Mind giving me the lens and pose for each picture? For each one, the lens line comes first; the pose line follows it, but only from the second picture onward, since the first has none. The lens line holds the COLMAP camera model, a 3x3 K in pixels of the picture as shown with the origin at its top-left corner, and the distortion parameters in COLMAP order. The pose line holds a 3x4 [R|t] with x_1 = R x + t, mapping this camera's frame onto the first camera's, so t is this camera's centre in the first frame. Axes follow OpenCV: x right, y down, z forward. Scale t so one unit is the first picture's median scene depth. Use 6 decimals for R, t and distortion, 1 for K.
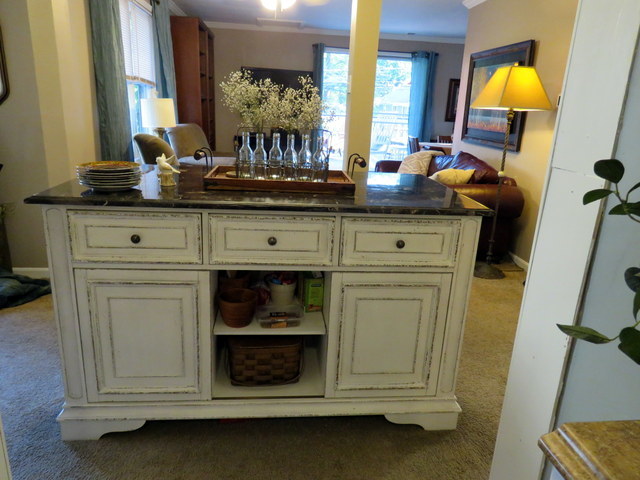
lens RADIAL K [[463.3, 0, 319.2], [0, 463.3, 239.8], [0, 0, 1]] dist [0.014555, 0.003515]
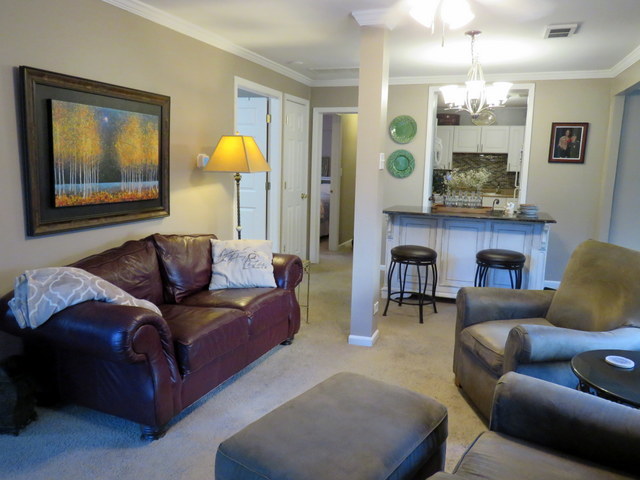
lens RADIAL K [[497.2, 0, 320.1], [0, 497.2, 242.4], [0, 0, 1]] dist [0.011247, 0.008408]
pose [[-0.902617, -0.134396, 0.408925, -0.056904], [0.057461, 0.903884, 0.423901, -0.137212], [-0.426592, 0.406117, -0.808139, 0.432829]]
